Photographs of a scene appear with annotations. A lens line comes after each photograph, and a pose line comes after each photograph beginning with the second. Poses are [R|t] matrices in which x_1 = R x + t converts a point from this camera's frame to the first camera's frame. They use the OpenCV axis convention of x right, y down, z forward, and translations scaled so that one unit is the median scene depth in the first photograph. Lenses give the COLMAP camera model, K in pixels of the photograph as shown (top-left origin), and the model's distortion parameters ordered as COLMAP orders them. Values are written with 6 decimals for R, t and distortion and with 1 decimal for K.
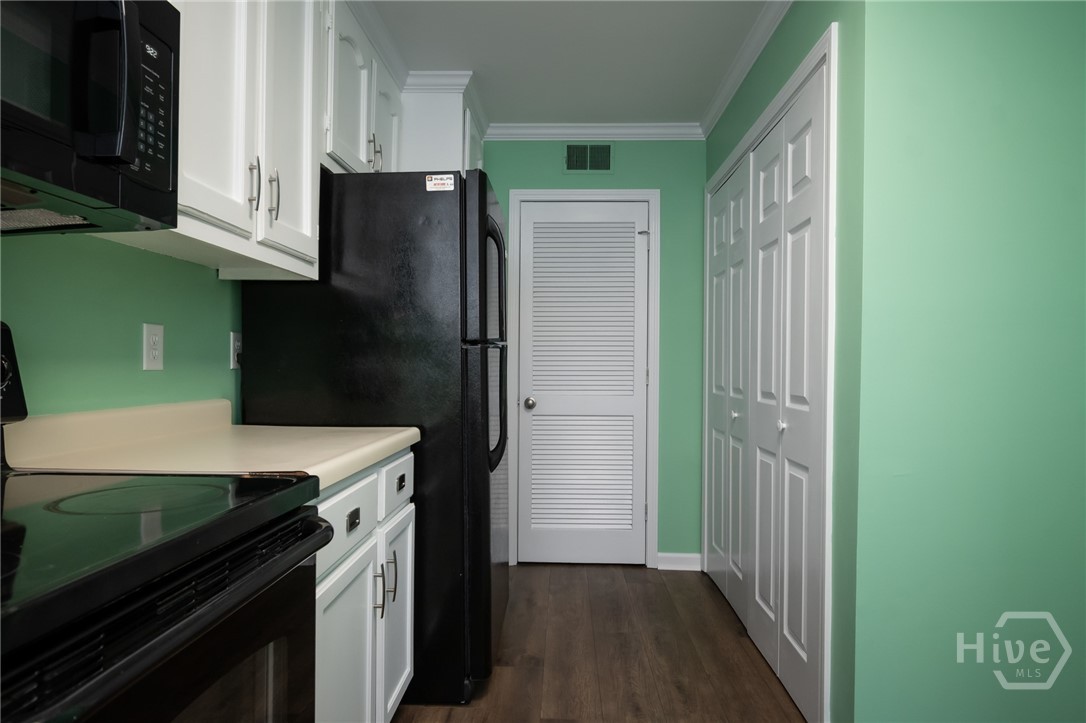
lens RADIAL K [[651.8, 0, 542.2], [0, 651.8, 364.5], [0, 0, 1]] dist [-0.006089, 0.000607]
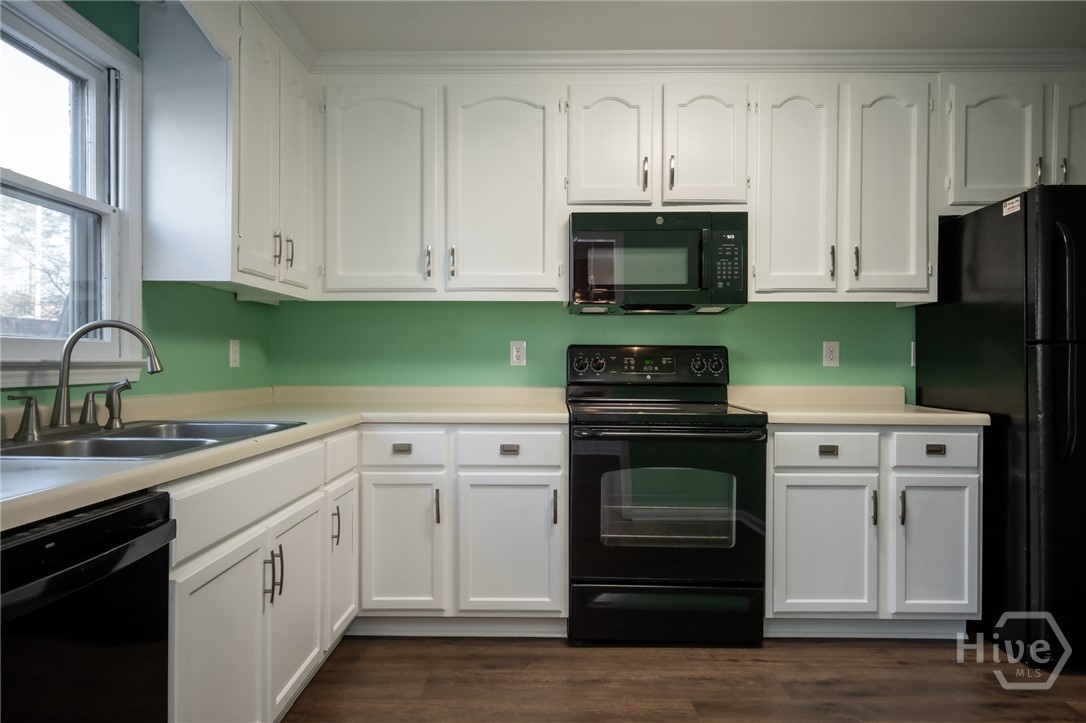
lens RADIAL K [[651.8, 0, 545.9], [0, 651.8, 368.7], [0, 0, 1]] dist [-0.006089, 0.000607]
pose [[-0.009887, -0.003694, -0.999944, 1.226034], [0.001401, 0.999992, -0.003708, 0.019755], [0.999950, -0.001438, -0.009882, 0.207095]]
